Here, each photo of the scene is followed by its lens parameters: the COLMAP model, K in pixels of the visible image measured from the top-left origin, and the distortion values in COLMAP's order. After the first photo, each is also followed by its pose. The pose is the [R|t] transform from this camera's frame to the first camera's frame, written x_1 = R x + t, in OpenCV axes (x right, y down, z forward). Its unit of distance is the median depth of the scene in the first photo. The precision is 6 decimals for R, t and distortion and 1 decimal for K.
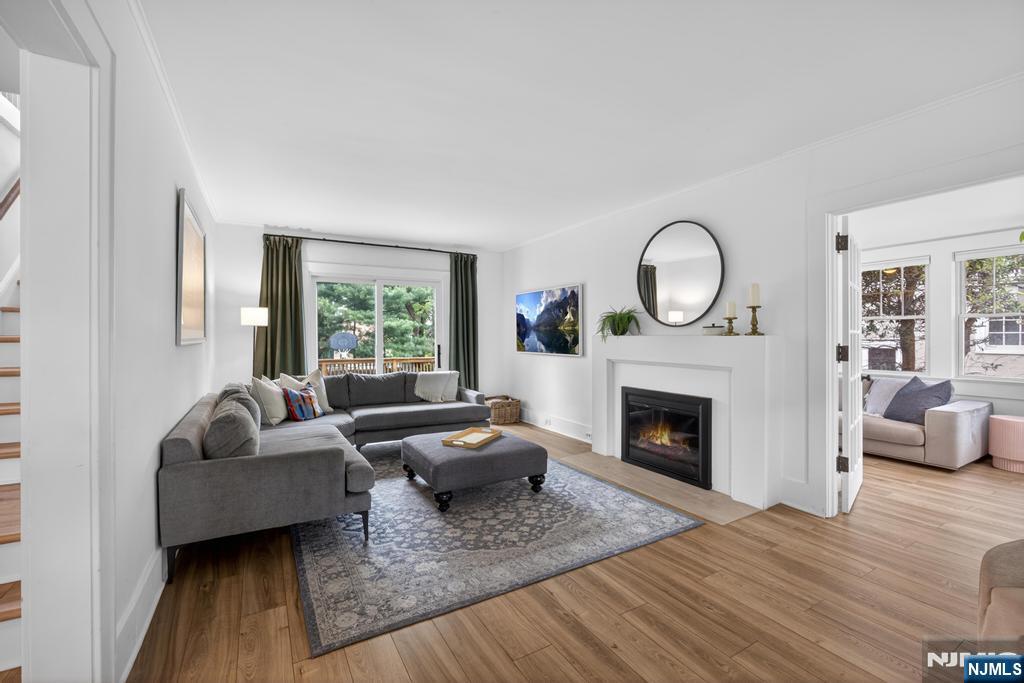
lens RADIAL K [[439.5, 0, 512.9], [0, 439.5, 336.7], [0, 0, 1]] dist [-0.022319, -0.000043]
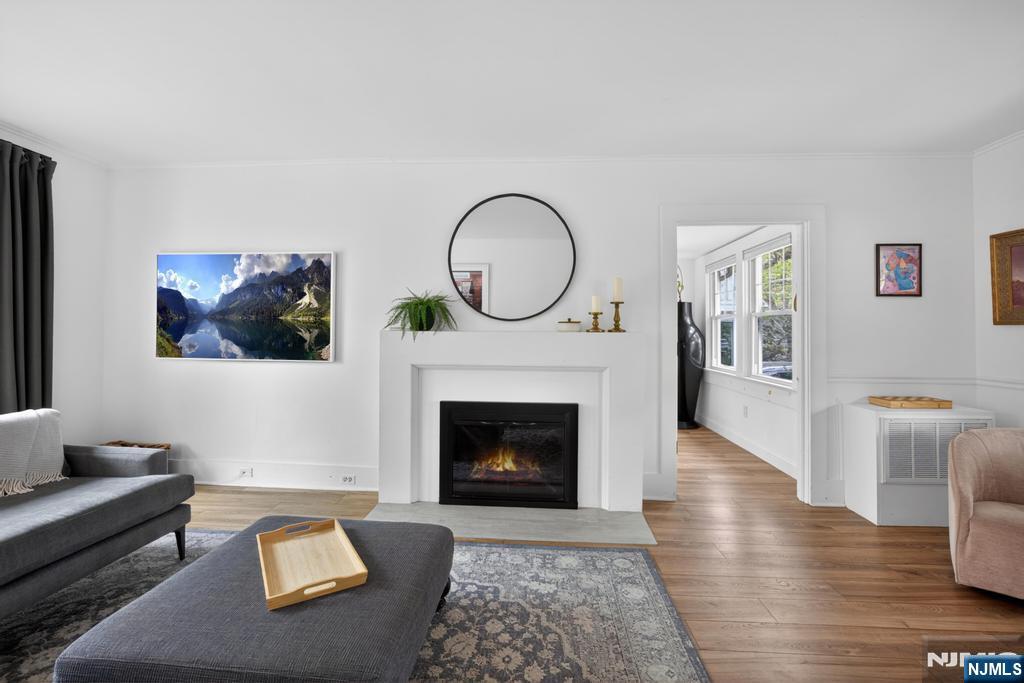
lens RADIAL K [[439.5, 0, 512.9], [0, 439.5, 336.7], [0, 0, 1]] dist [-0.022319, -0.000043]
pose [[0.560311, 0.002378, 0.828279, -0.283441], [-0.006523, 0.999978, 0.001542, 0.004900], [-0.828256, -0.006267, 0.560314, 0.495706]]
